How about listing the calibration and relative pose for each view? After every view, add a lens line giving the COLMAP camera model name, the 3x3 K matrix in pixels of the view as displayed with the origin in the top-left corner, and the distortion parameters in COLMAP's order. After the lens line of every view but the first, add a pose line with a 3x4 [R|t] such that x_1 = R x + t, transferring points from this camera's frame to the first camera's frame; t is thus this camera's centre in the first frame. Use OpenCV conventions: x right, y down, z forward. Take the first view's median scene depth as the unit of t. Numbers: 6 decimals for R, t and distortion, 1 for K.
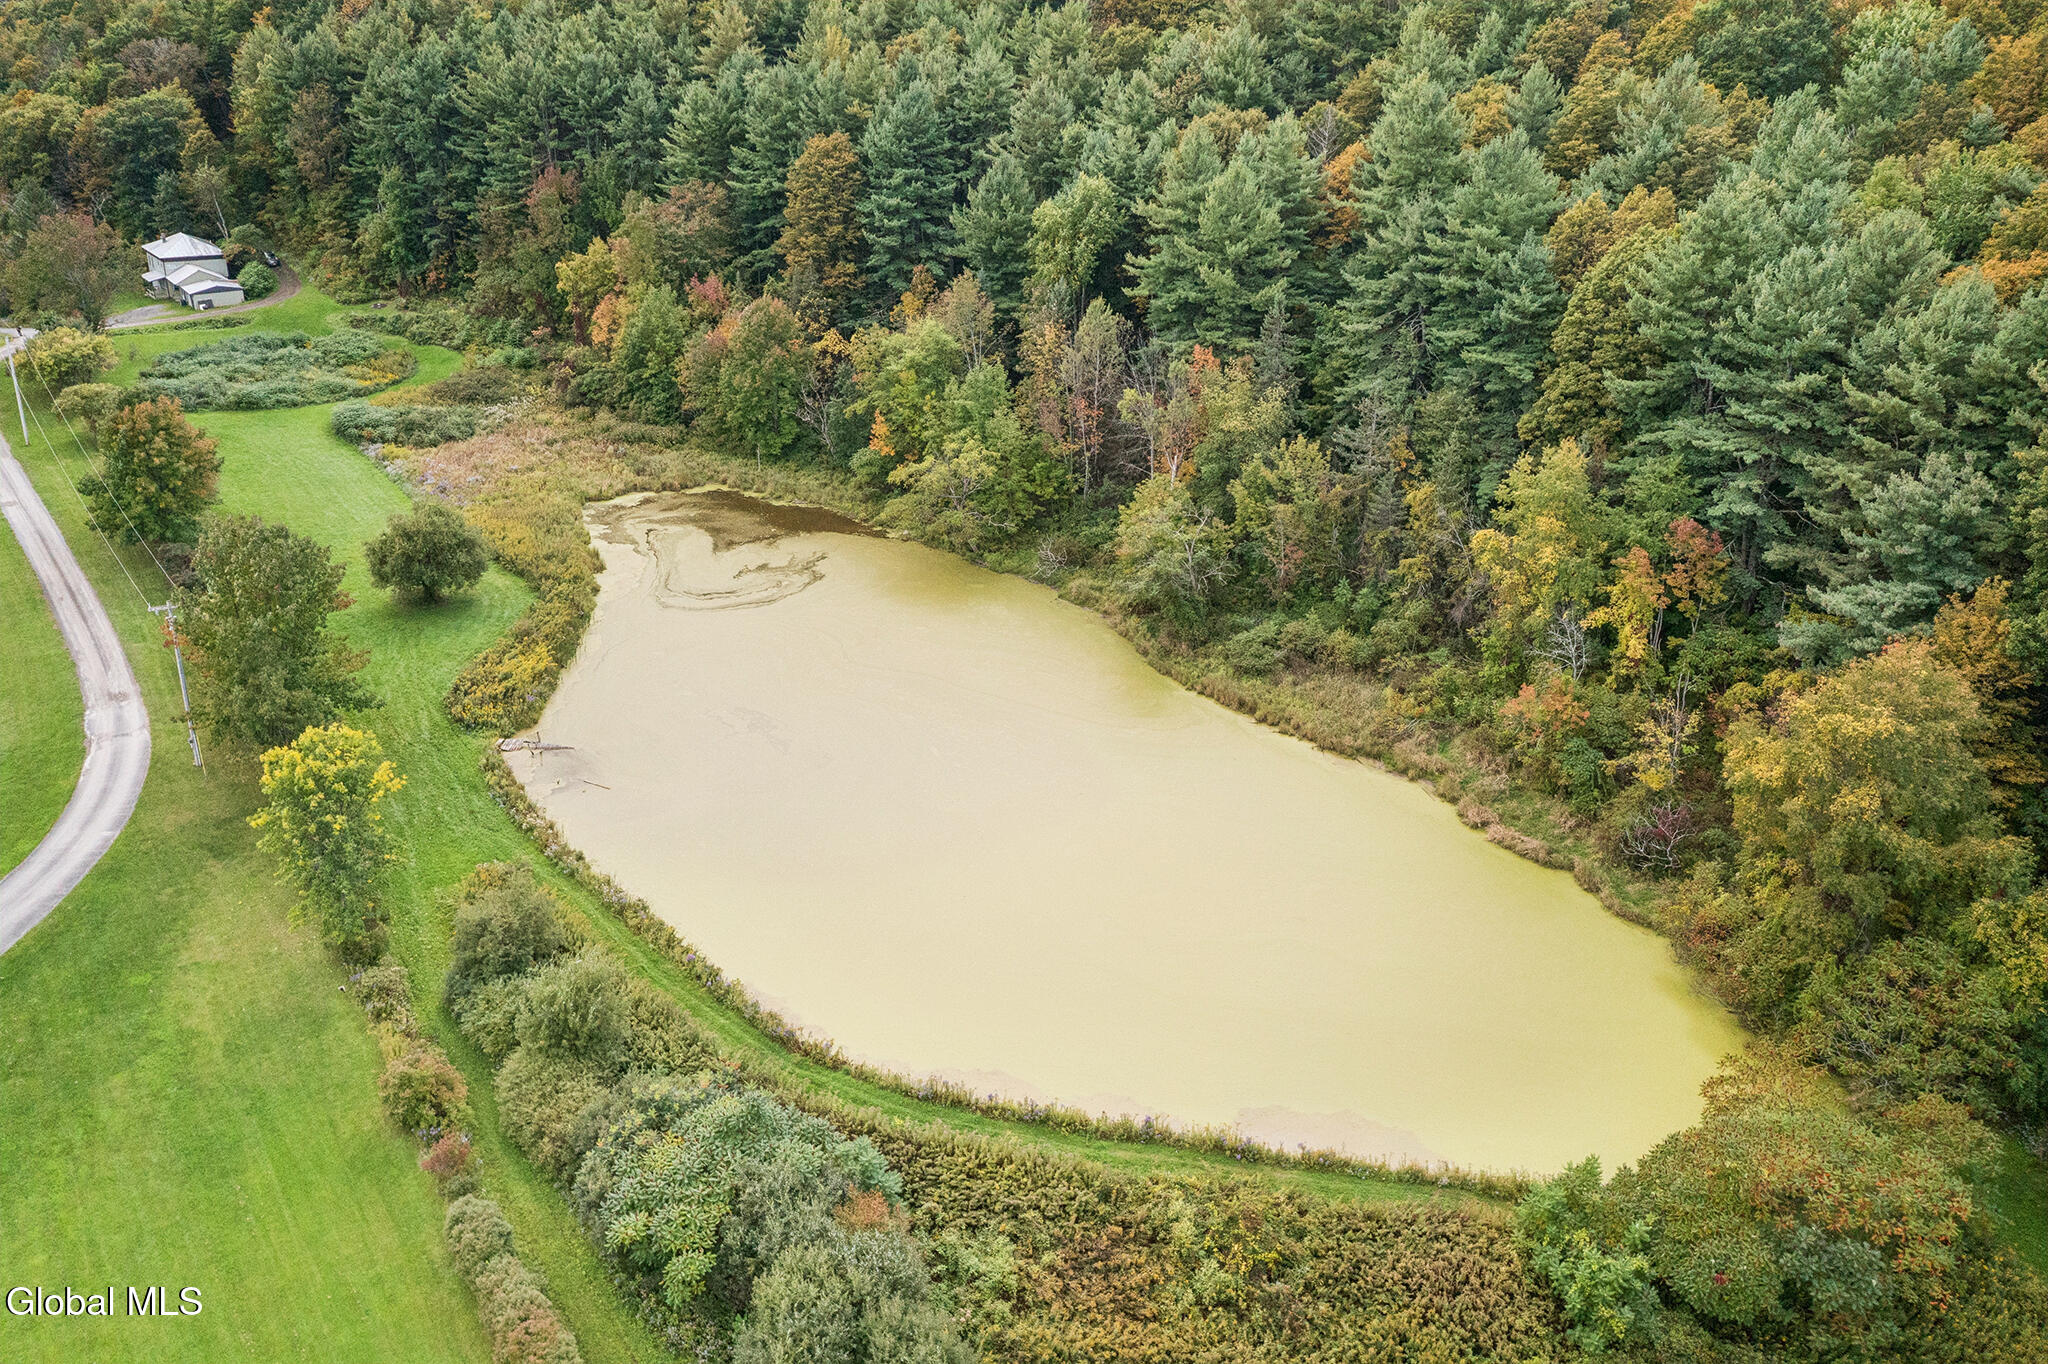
lens RADIAL K [[1646.5, 0, 1017.8], [0, 1646.5, 643.7], [0, 0, 1]] dist [0.002539, -0.012996]
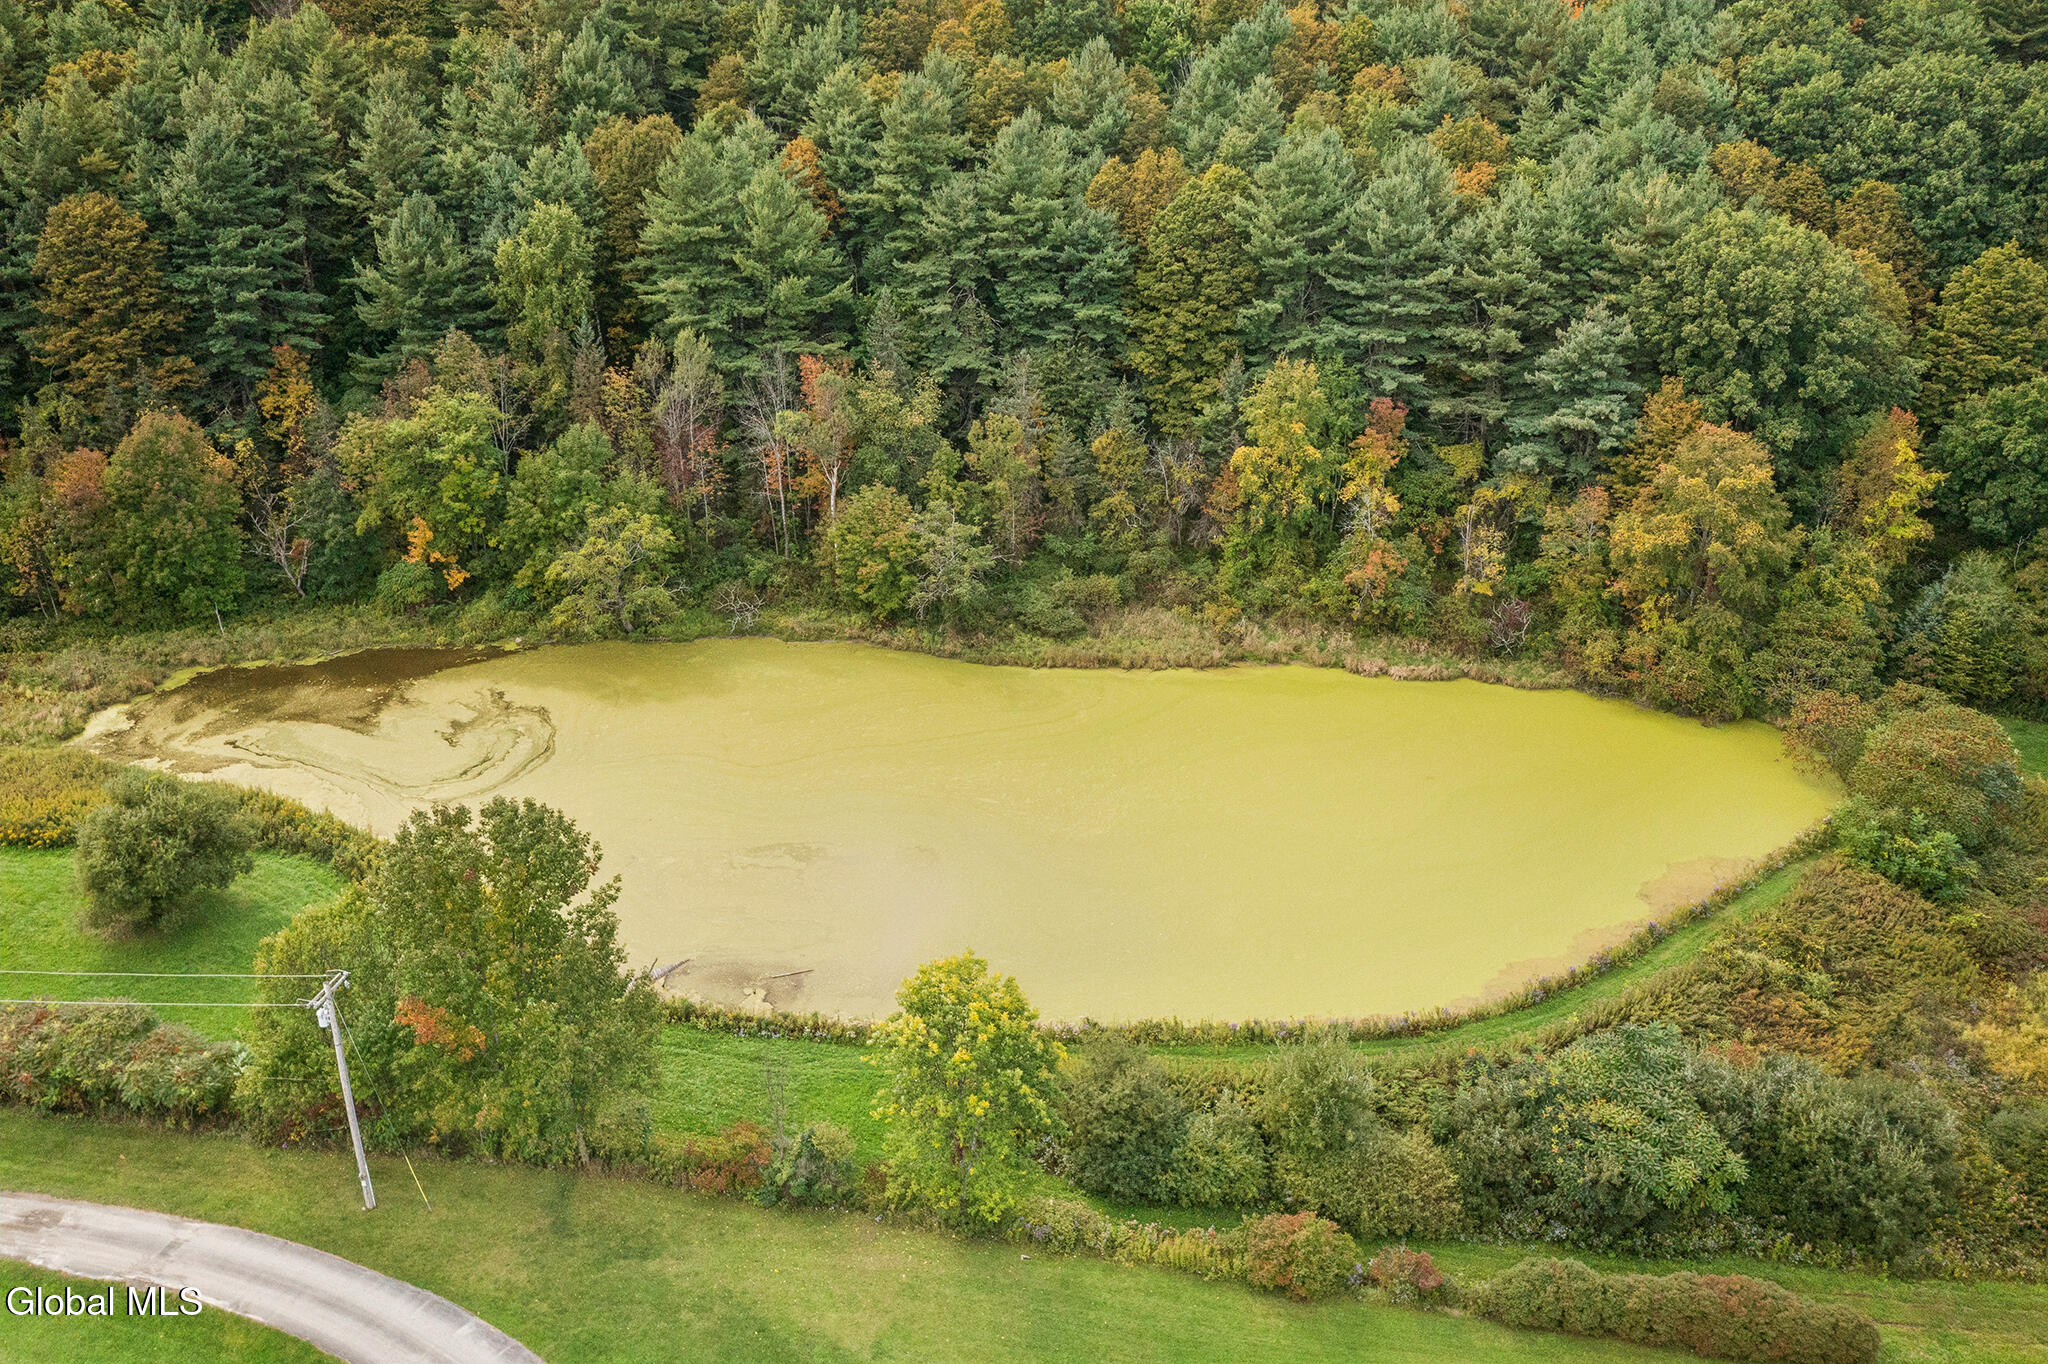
lens RADIAL K [[1646.5, 0, 1017.8], [0, 1646.5, 643.7], [0, 0, 1]] dist [0.002539, -0.012996]
pose [[0.649847, -0.308494, 0.694644, -0.431188], [0.297780, 0.944202, 0.140748, -0.095121], [-0.699304, 0.115387, 0.705450, 0.190252]]
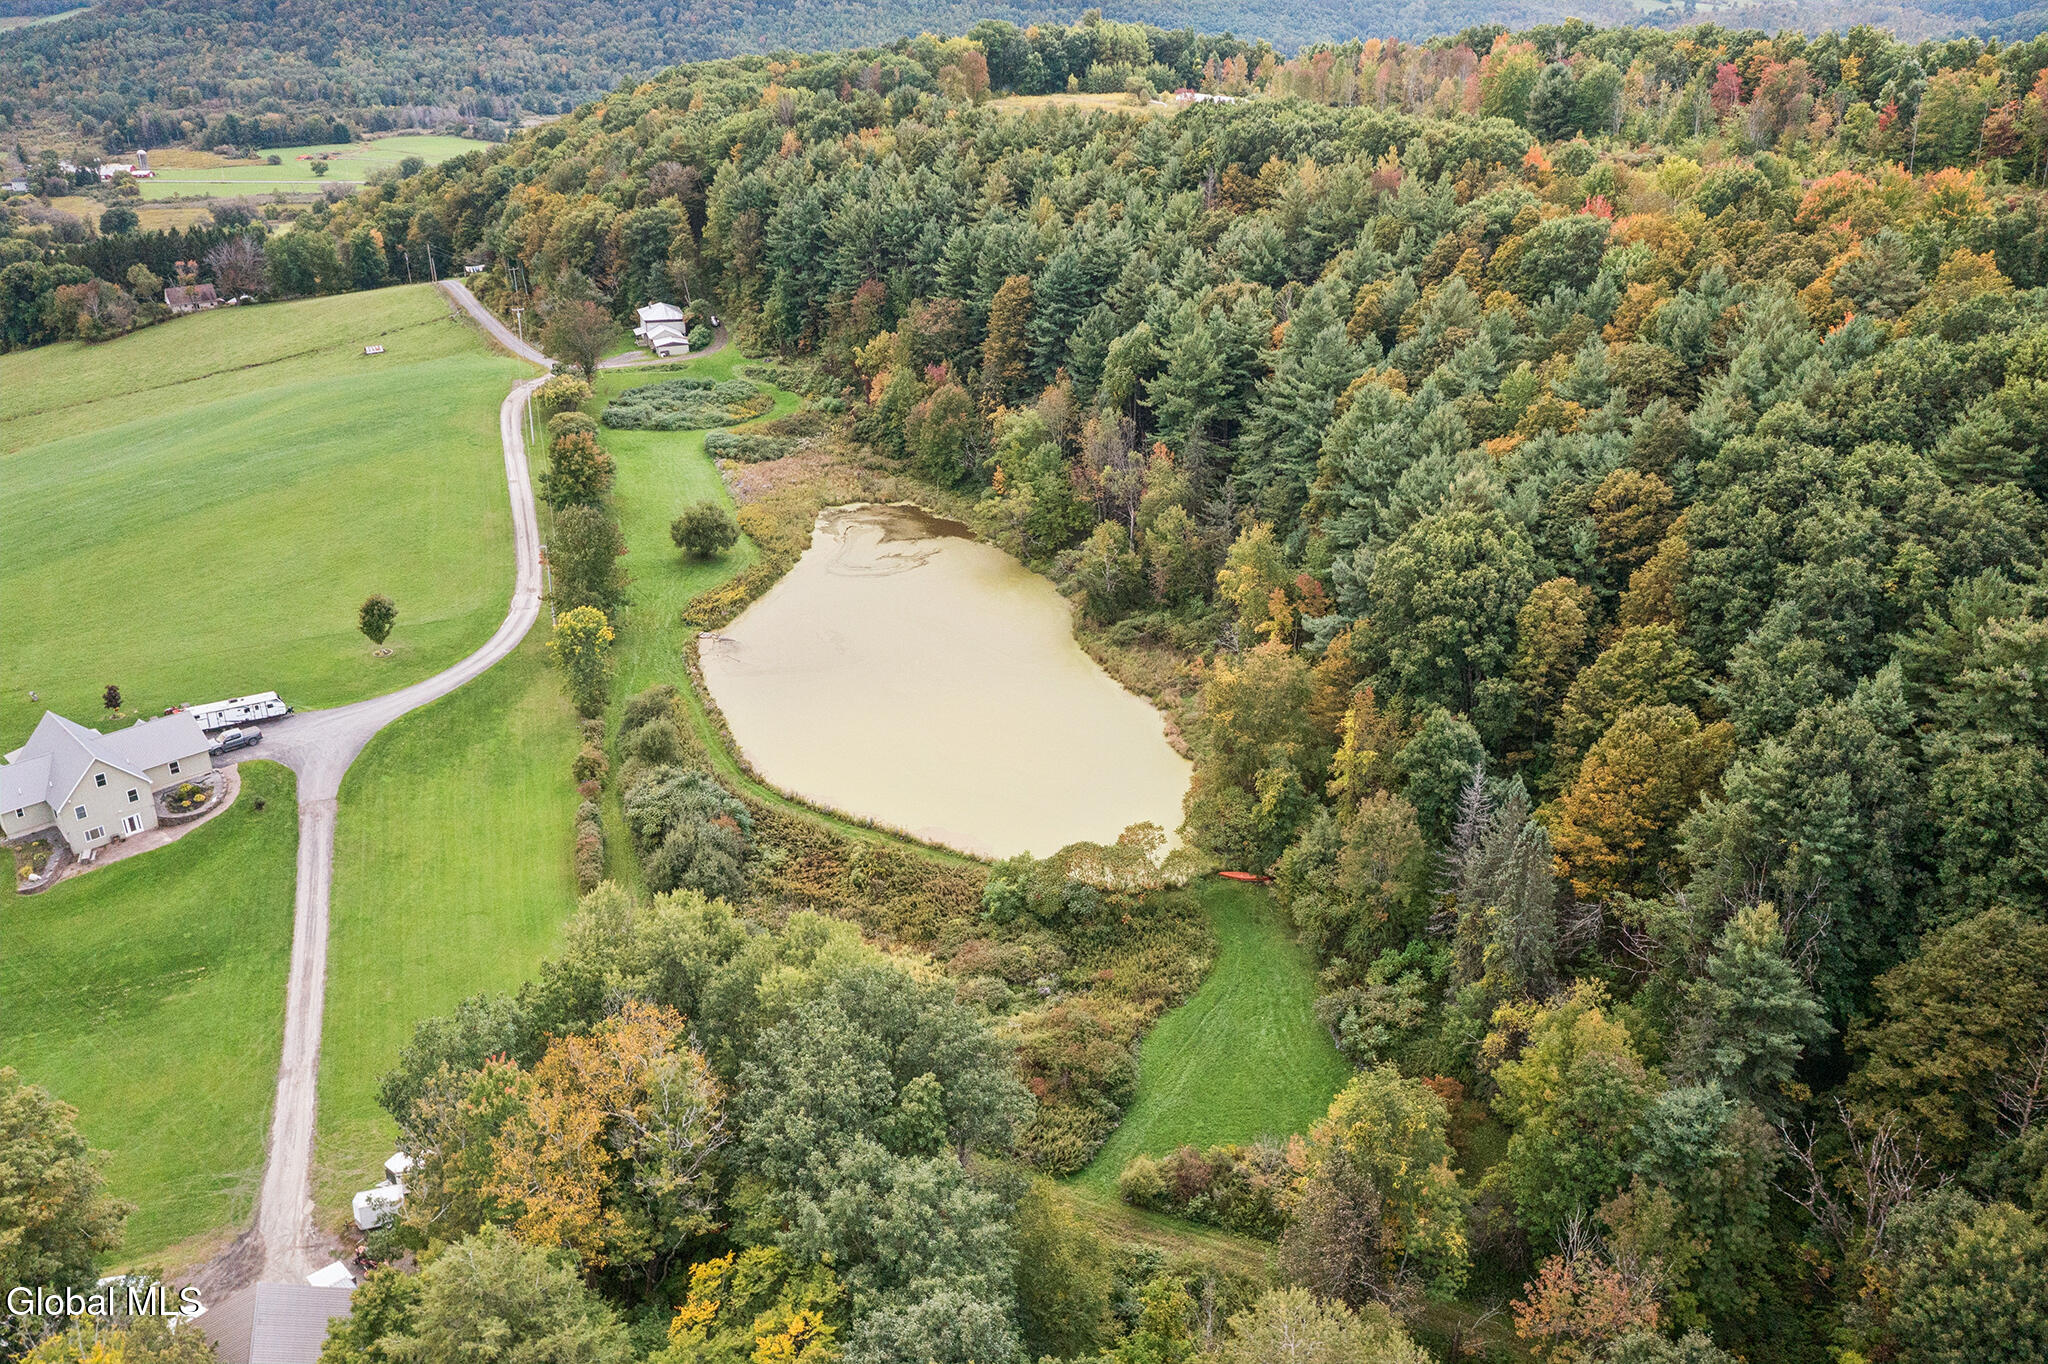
lens RADIAL K [[1646.5, 0, 1017.8], [0, 1646.5, 643.7], [0, 0, 1]] dist [0.002539, -0.012996]
pose [[0.946569, 0.108763, -0.303607, 0.385299], [-0.108481, 0.993938, 0.017848, -0.000964], [0.303708, 0.016041, 0.952630, -0.439088]]
